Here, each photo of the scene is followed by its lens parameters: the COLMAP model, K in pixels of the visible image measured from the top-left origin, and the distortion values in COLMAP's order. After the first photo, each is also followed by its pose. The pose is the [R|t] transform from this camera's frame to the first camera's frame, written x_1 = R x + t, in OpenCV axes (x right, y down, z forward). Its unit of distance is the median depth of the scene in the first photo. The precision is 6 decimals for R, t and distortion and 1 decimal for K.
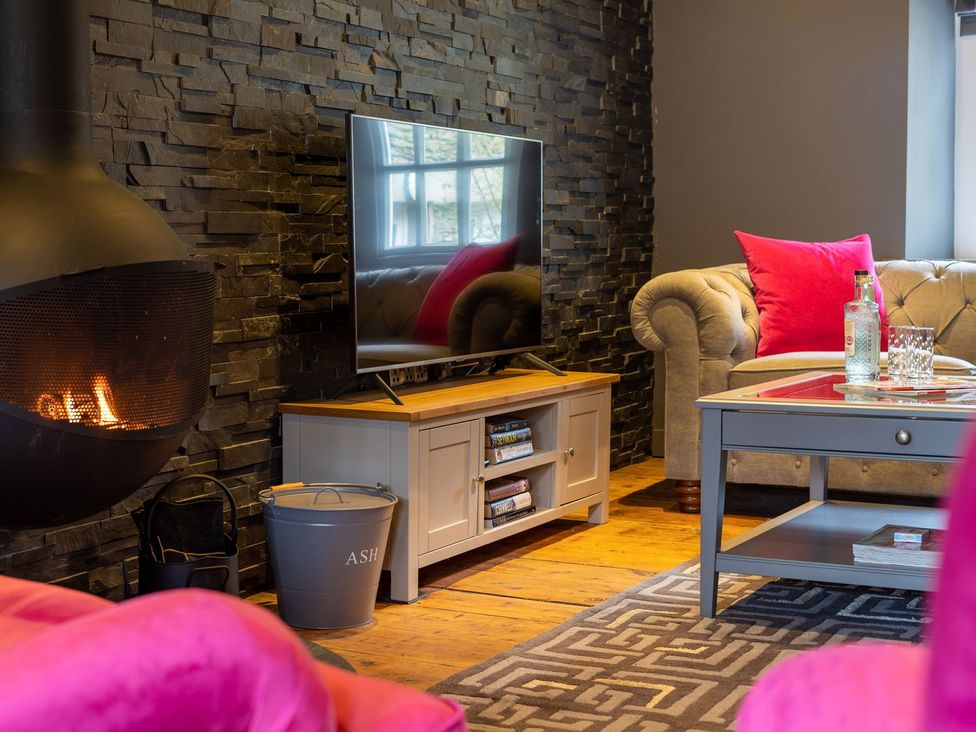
lens RADIAL K [[1495.7, 0, 488.0], [0, 1495.7, 366.0], [0, 0, 1]] dist [-0.006854, 0.078649]
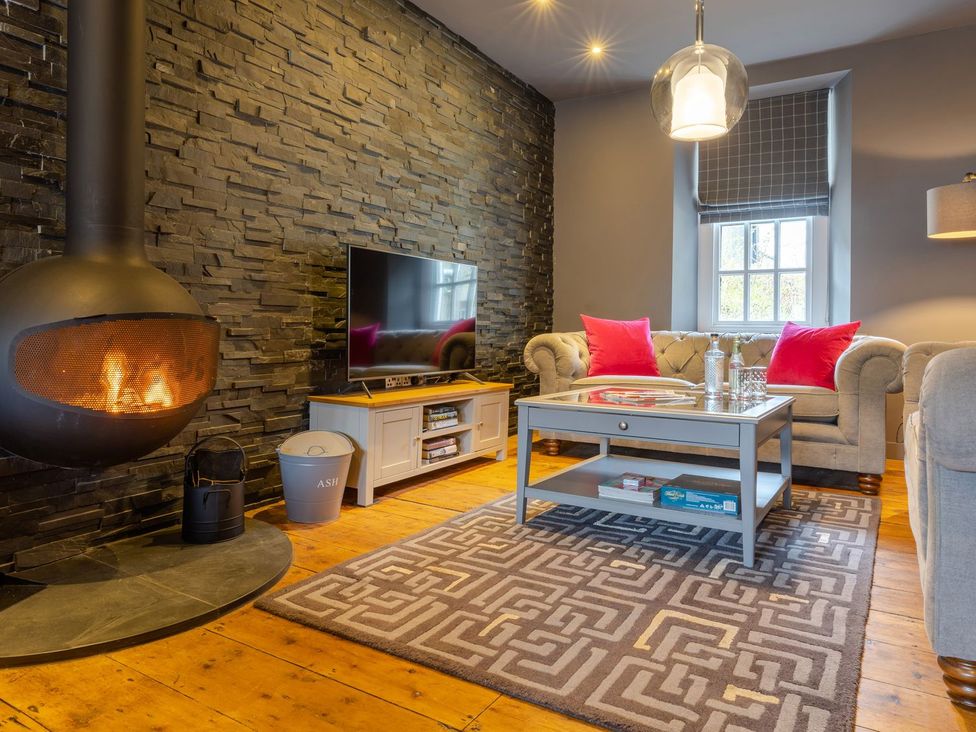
lens RADIAL K [[646.6, 0, 486.1], [0, 646.6, 332.6], [0, 0, 1]] dist [0.000429, 0.000622]
pose [[0.998430, 0.019723, -0.052421, 0.119288], [-0.023329, 0.997337, -0.069097, -0.003564], [0.050919, 0.070211, 0.996232, 0.180045]]
